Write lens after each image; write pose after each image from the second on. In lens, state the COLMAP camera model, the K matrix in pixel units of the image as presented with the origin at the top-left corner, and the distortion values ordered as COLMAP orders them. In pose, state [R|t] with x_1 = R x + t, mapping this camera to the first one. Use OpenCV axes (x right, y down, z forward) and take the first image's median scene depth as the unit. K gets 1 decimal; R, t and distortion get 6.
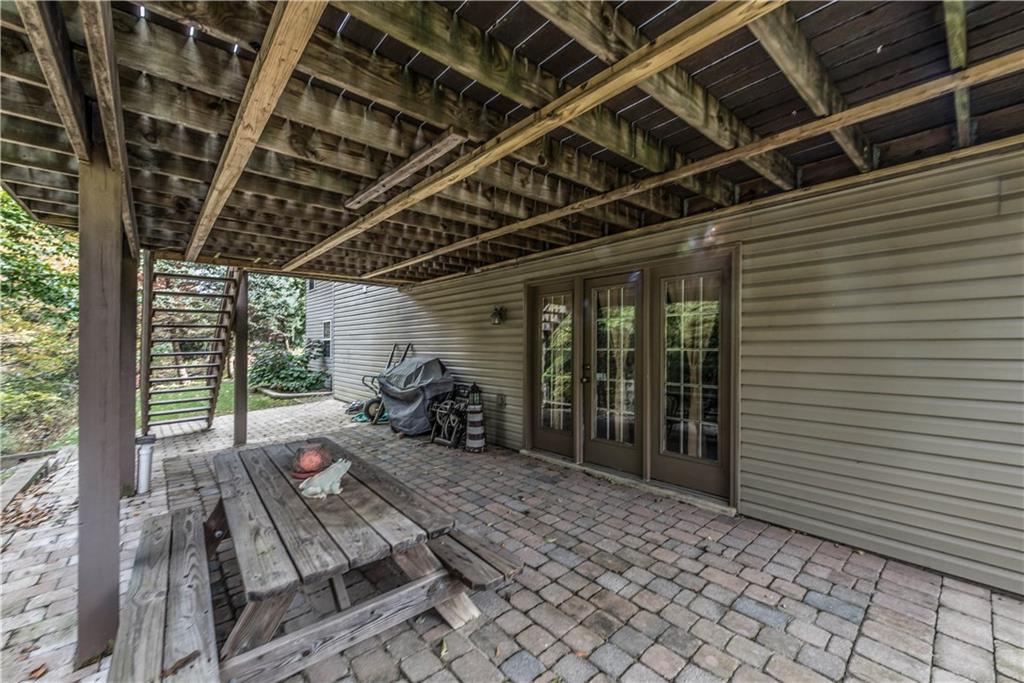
lens RADIAL K [[415.2, 0, 514.2], [0, 415.2, 343.0], [0, 0, 1]] dist [0.000288, -0.000943]
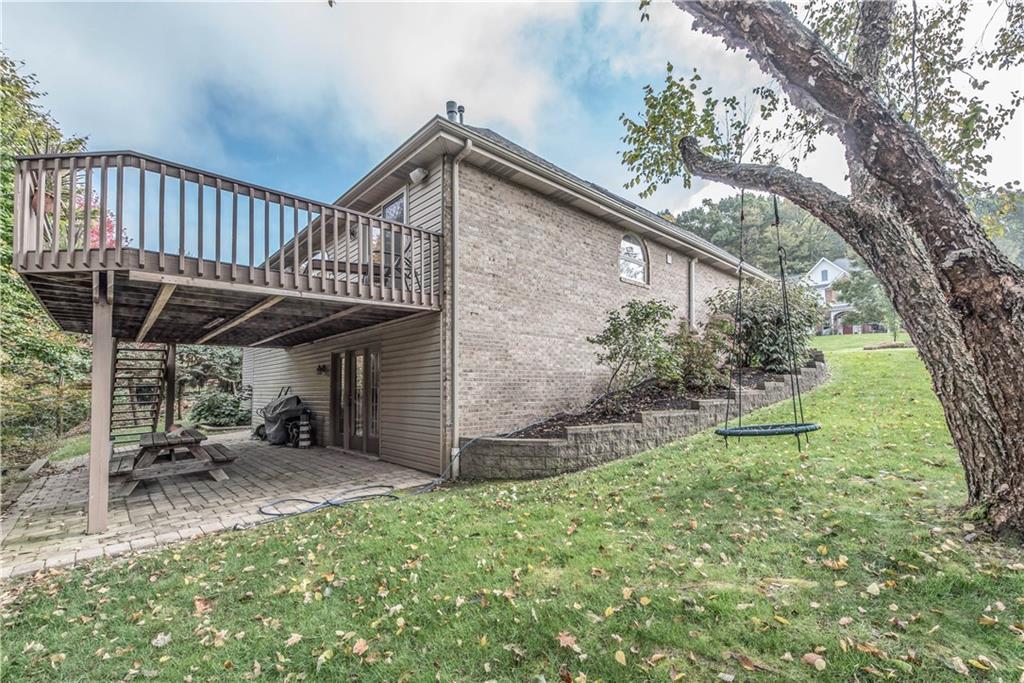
lens RADIAL K [[415.2, 0, 489.8], [0, 415.2, 360.1], [0, 0, 1]] dist [0.000288, -0.000943]
pose [[0.999619, -0.013539, 0.024050, 0.551209], [0.014950, 0.998117, -0.059487, 0.007259], [-0.023199, 0.059824, 0.997939, -0.654293]]
